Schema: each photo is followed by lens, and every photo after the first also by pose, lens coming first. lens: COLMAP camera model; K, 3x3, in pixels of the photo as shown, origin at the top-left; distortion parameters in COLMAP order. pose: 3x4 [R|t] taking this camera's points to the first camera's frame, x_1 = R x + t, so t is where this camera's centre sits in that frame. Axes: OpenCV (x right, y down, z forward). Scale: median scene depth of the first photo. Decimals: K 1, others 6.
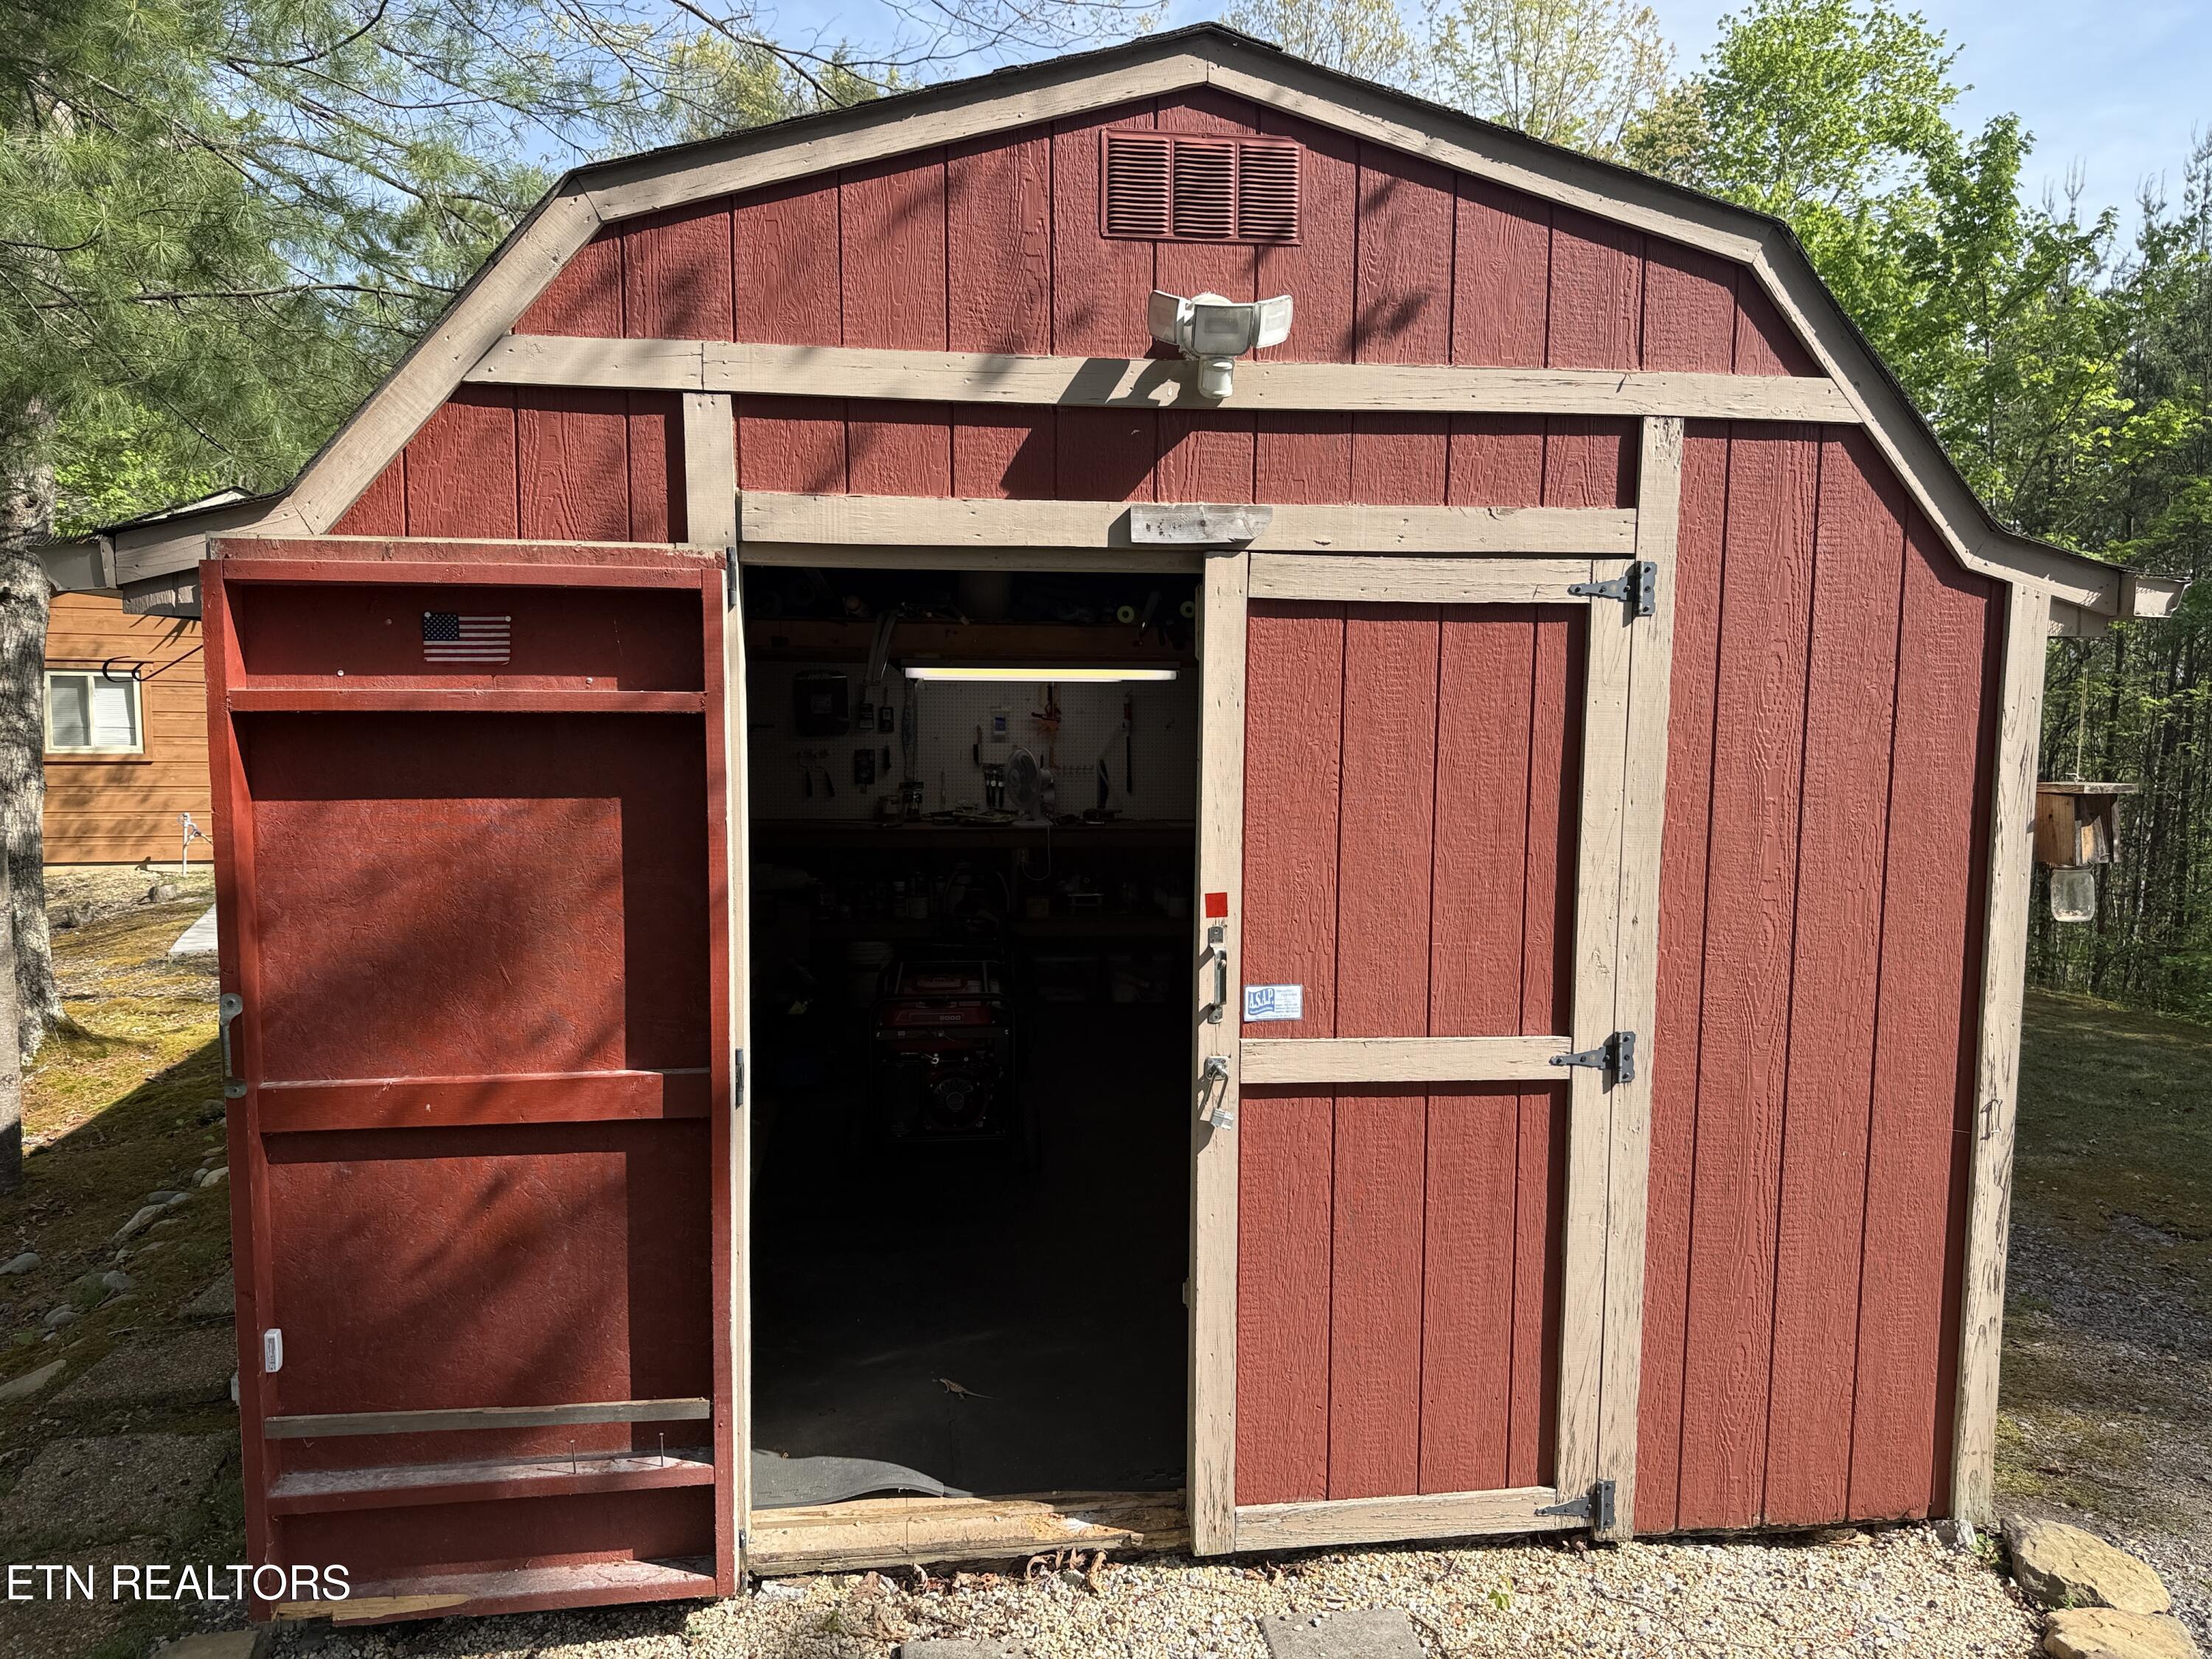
lens RADIAL K [[1531.2, 0, 1101.7], [0, 1531.2, 835.6], [0, 0, 1]] dist [0.049941, 0.000073]
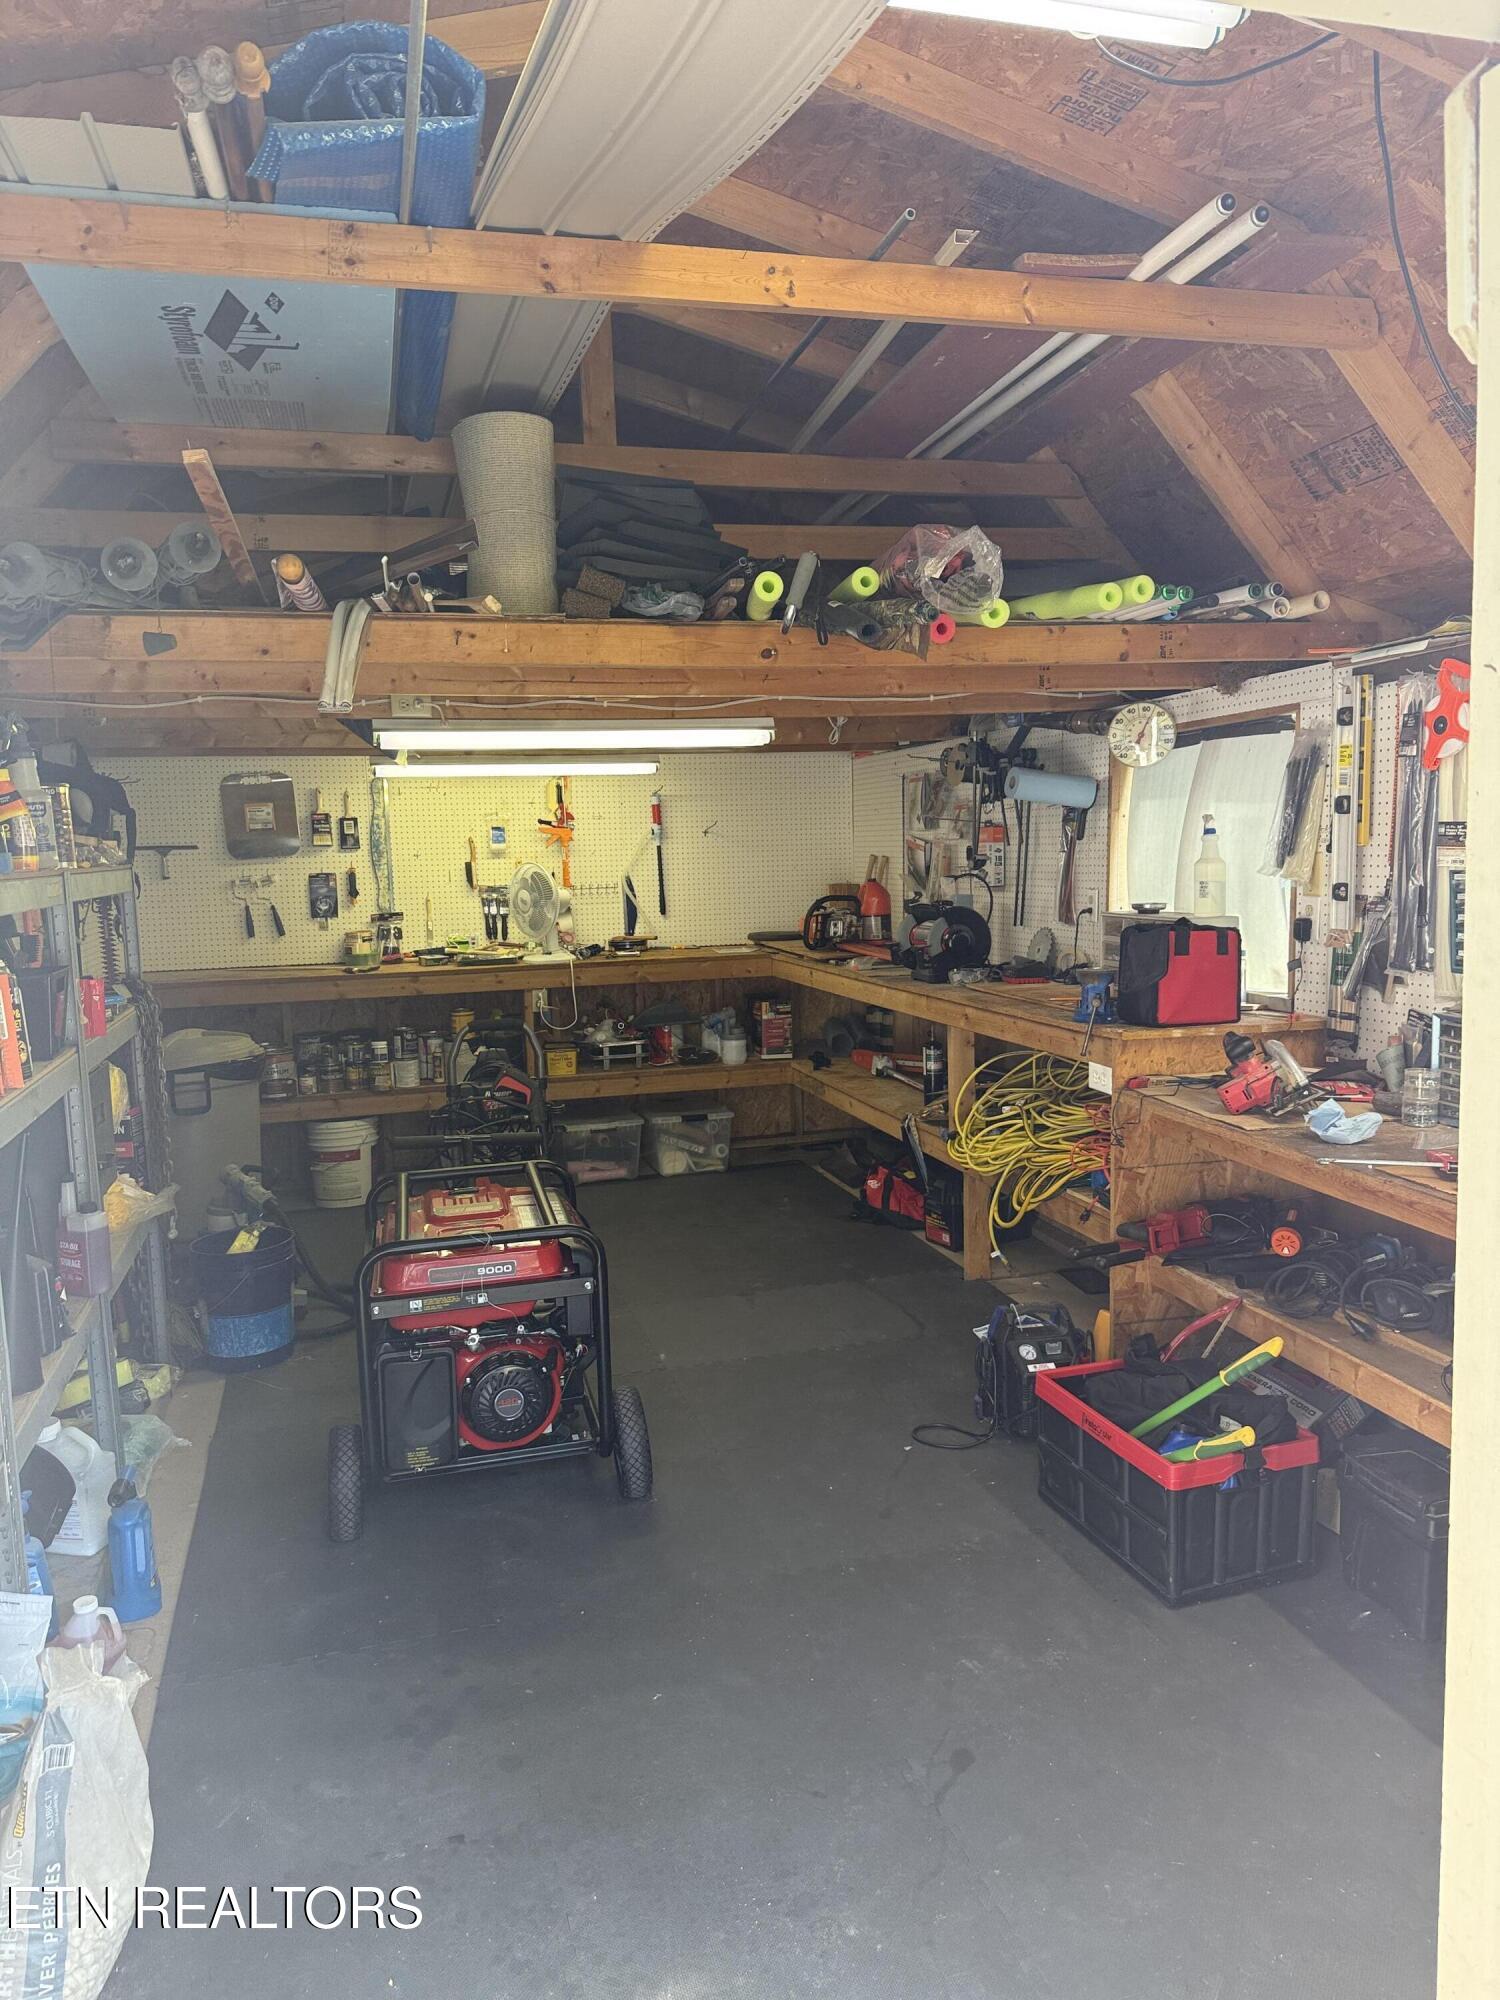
lens RADIAL K [[1384.4, 0, 757.8], [0, 1384.4, 994.0], [0, 0, 1]] dist [0.049941, 0.000073]
pose [[0.987574, -0.052990, 0.147949, -0.044784], [0.050330, 0.998498, 0.021669, 0.000676], [-0.148875, -0.013954, 0.988758, 0.272750]]
